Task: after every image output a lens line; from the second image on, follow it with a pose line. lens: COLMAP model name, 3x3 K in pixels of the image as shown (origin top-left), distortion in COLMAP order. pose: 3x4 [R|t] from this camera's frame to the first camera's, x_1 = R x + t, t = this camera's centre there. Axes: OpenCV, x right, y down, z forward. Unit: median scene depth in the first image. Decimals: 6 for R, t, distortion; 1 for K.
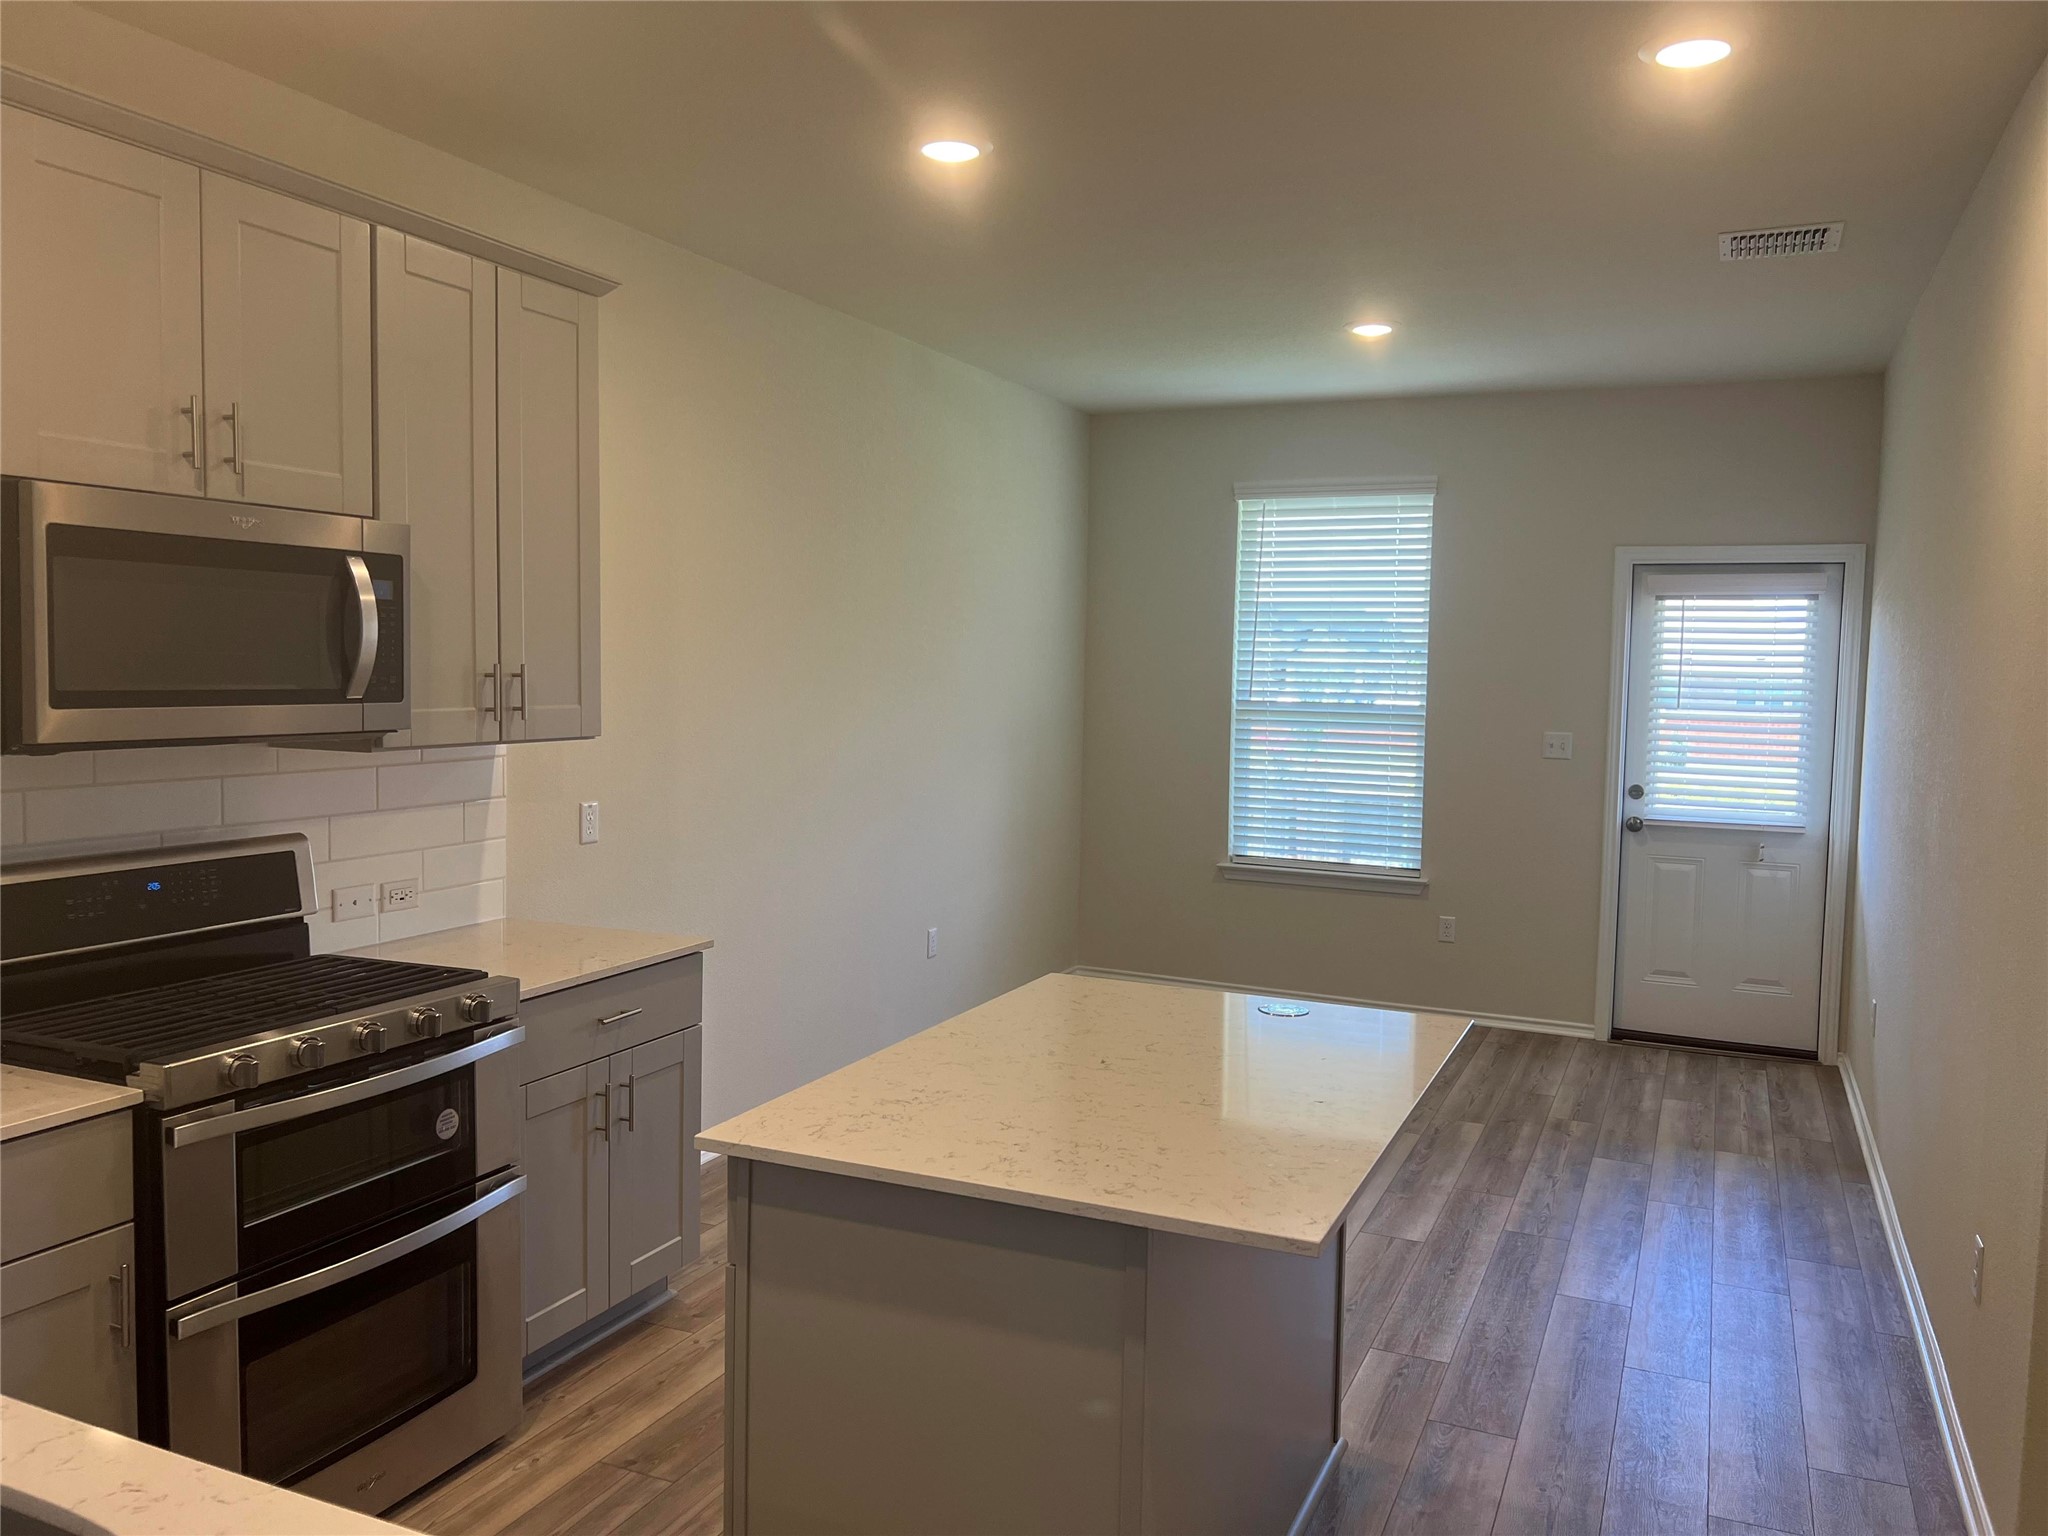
lens RADIAL K [[1544.6, 0, 1024.9], [0, 1544.6, 764.5], [0, 0, 1]] dist [0.032743, -0.030035]
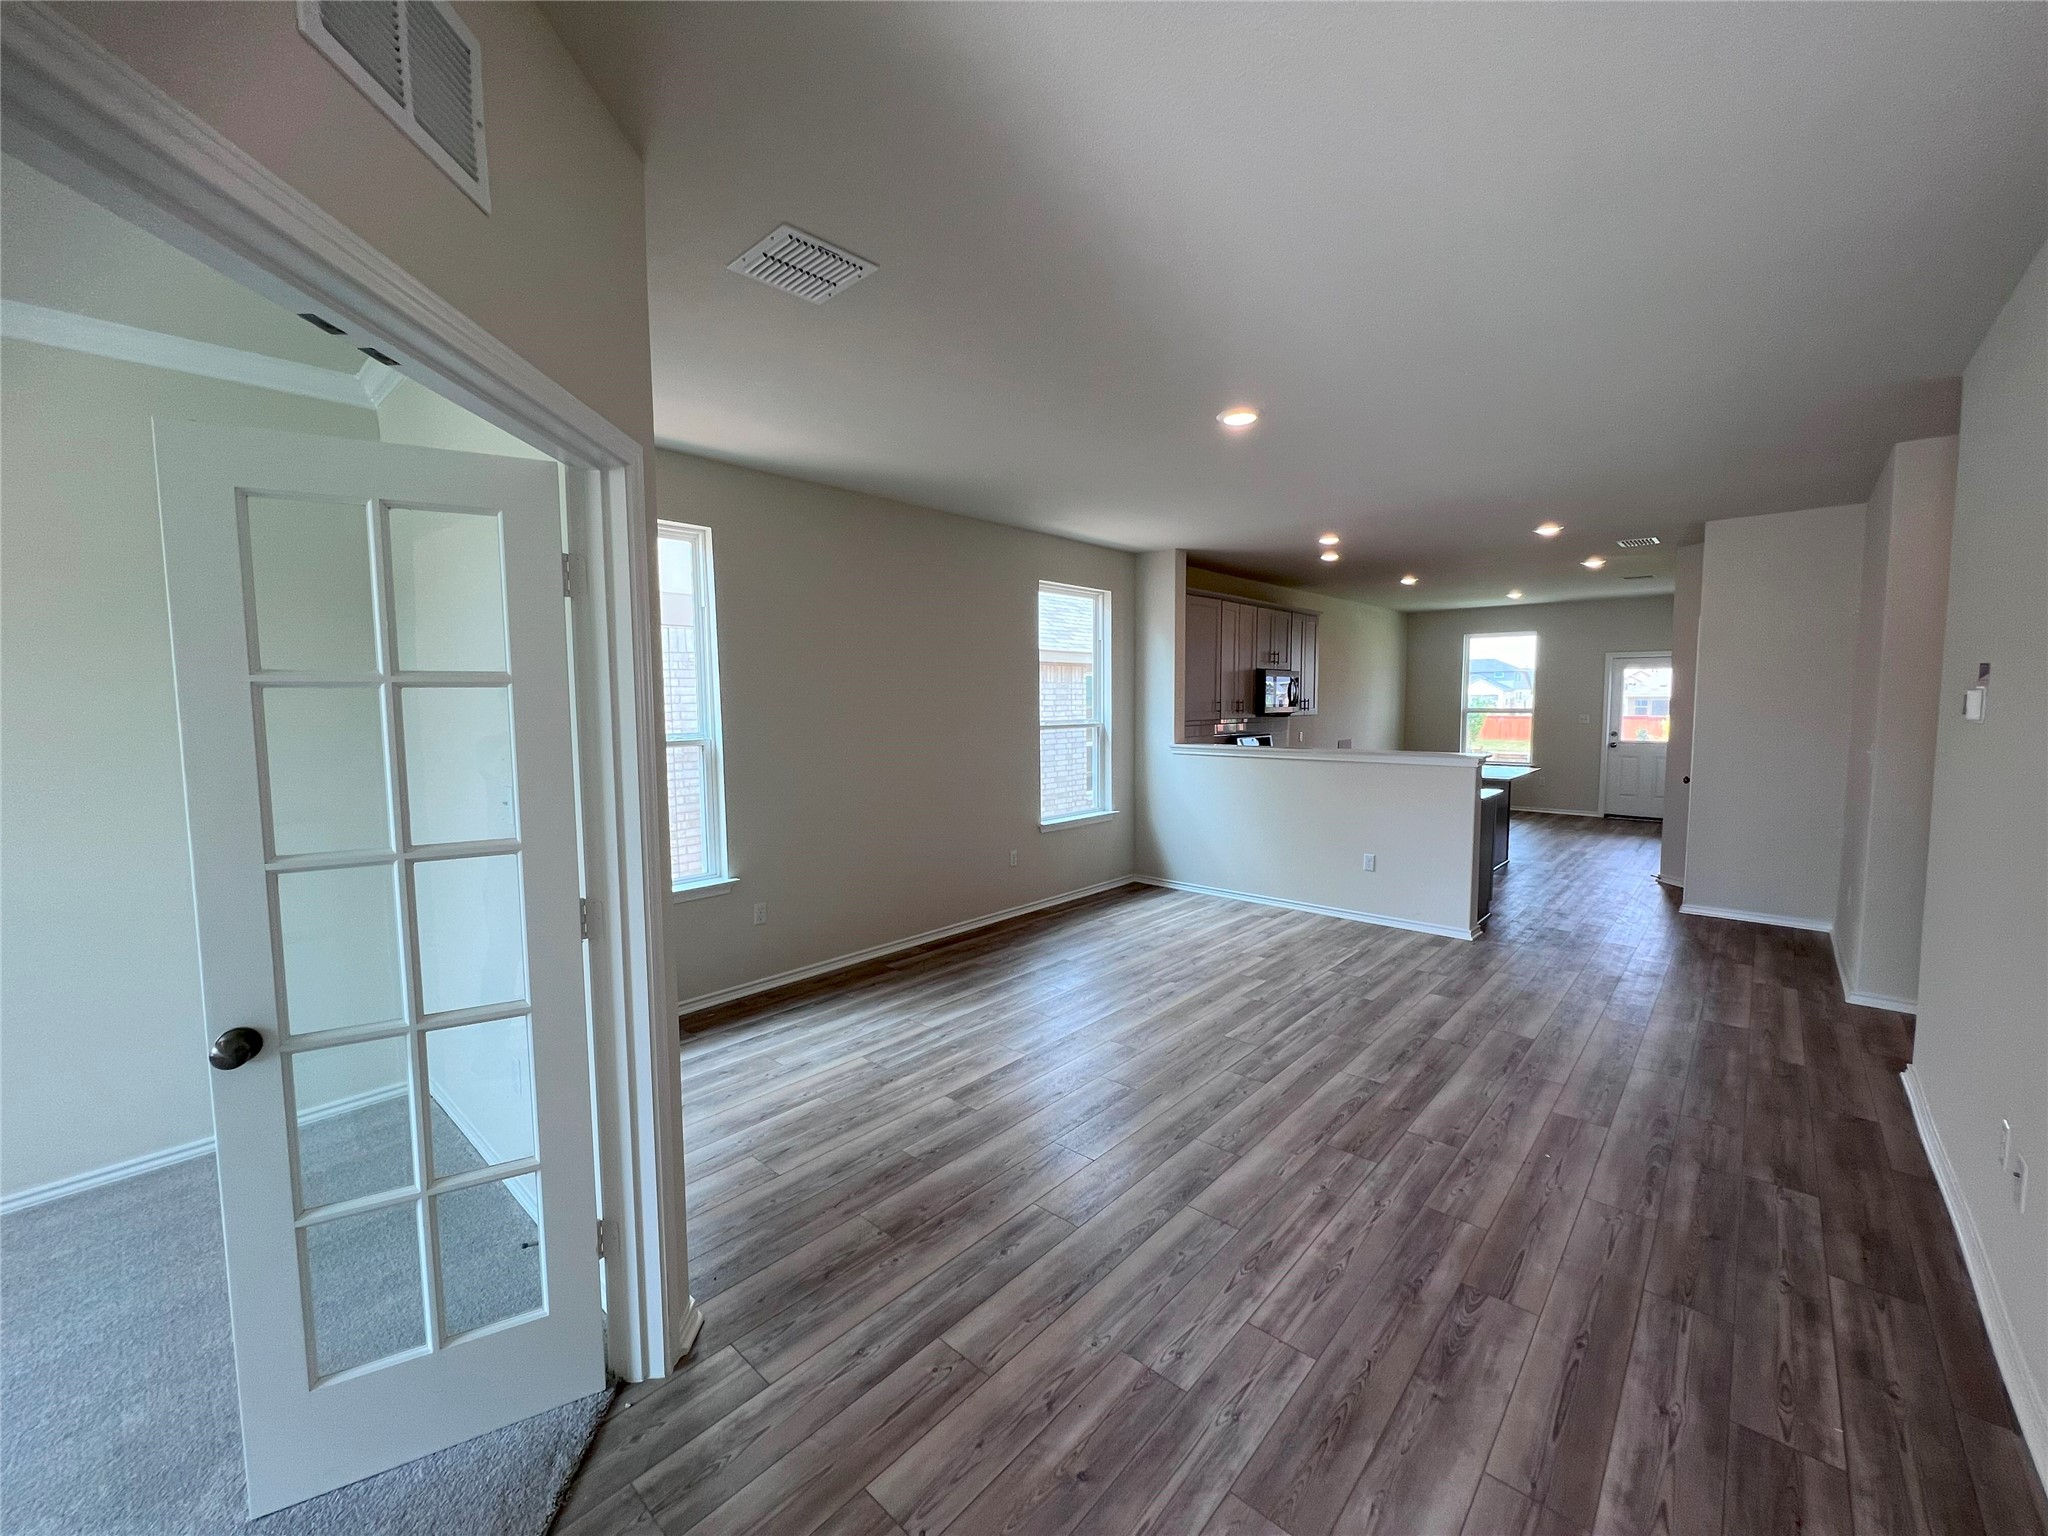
lens RADIAL K [[817.1, 0, 1014.5], [0, 817.1, 768.5], [0, 0, 1]] dist [-0.005822, 0.002186]
pose [[0.944508, 0.002961, -0.328476, -0.181694], [0.004172, 0.999771, 0.021008, 0.046059], [0.328463, -0.021212, 0.944279, -0.861731]]
